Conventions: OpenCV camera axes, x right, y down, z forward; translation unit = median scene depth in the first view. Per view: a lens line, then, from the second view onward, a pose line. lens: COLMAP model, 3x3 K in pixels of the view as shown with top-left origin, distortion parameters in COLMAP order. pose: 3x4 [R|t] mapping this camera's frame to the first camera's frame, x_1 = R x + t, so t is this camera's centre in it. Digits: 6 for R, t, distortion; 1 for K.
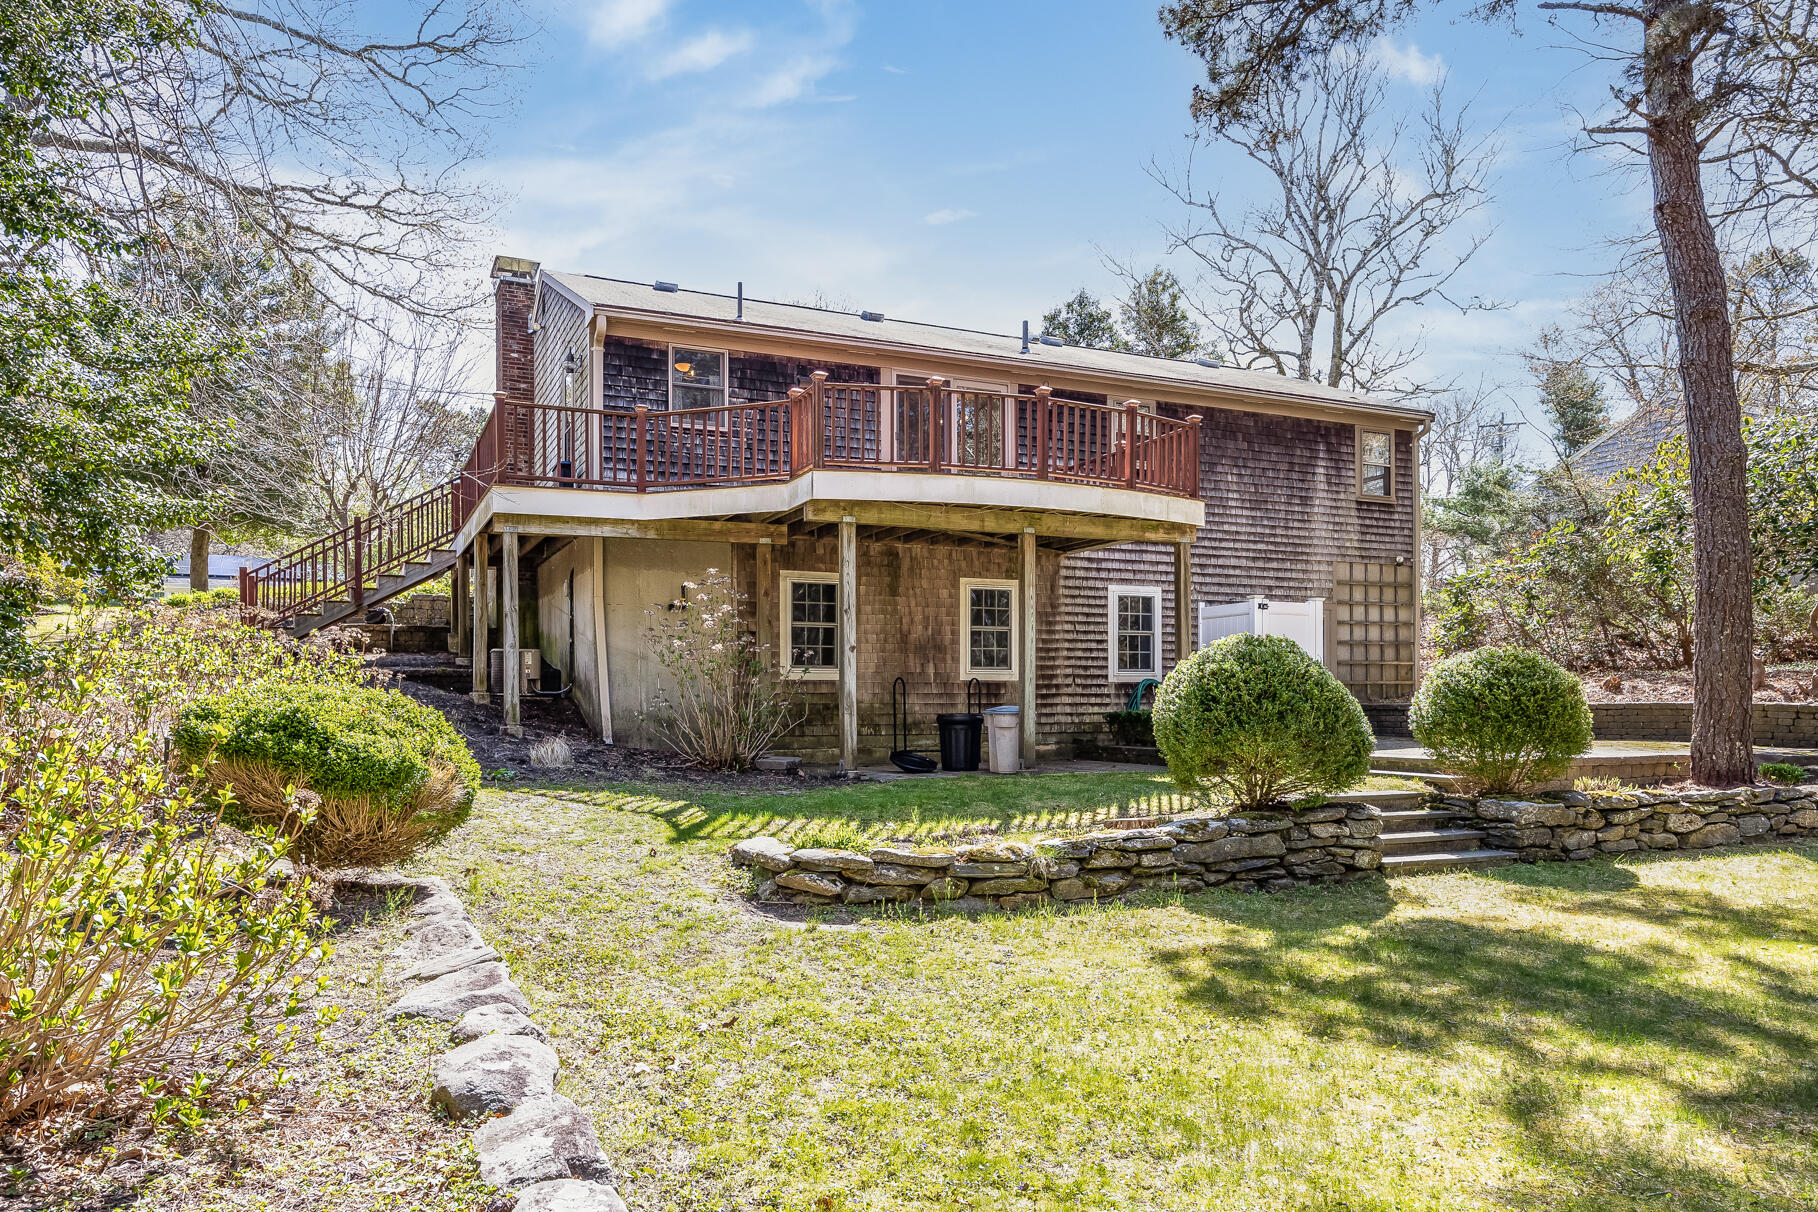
lens RADIAL K [[1210.9, 0, 909.0], [0, 1210.9, 606.0], [0, 0, 1]] dist [-0.001052, -0.001279]
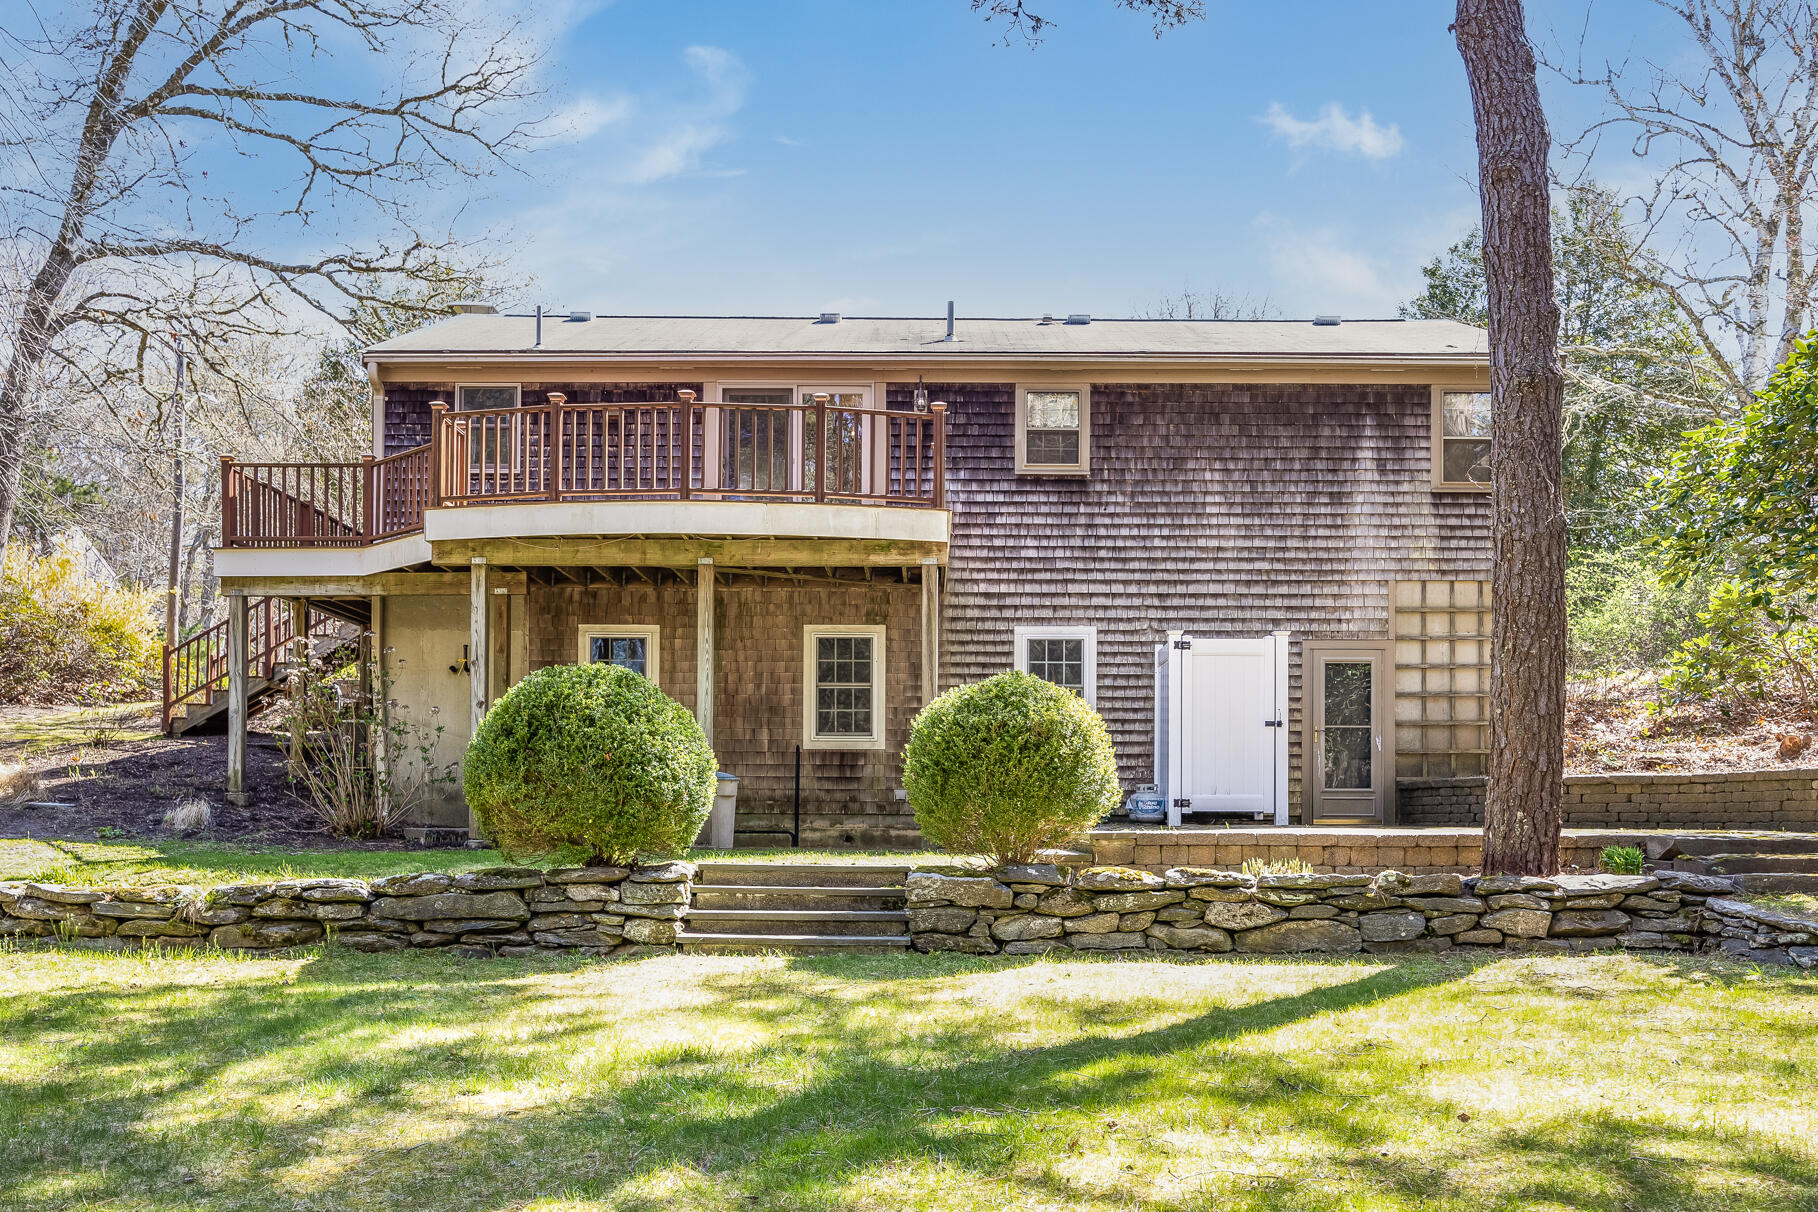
lens RADIAL K [[1575.9, 0, 908.9], [0, 1575.9, 662.9], [0, 0, 1]] dist [-0.001391, 0.004346]
pose [[0.907884, -0.034753, -0.417778, 0.528422], [0.025576, 0.999293, -0.027545, 0.032485], [0.418440, 0.014322, 0.908132, 0.052138]]
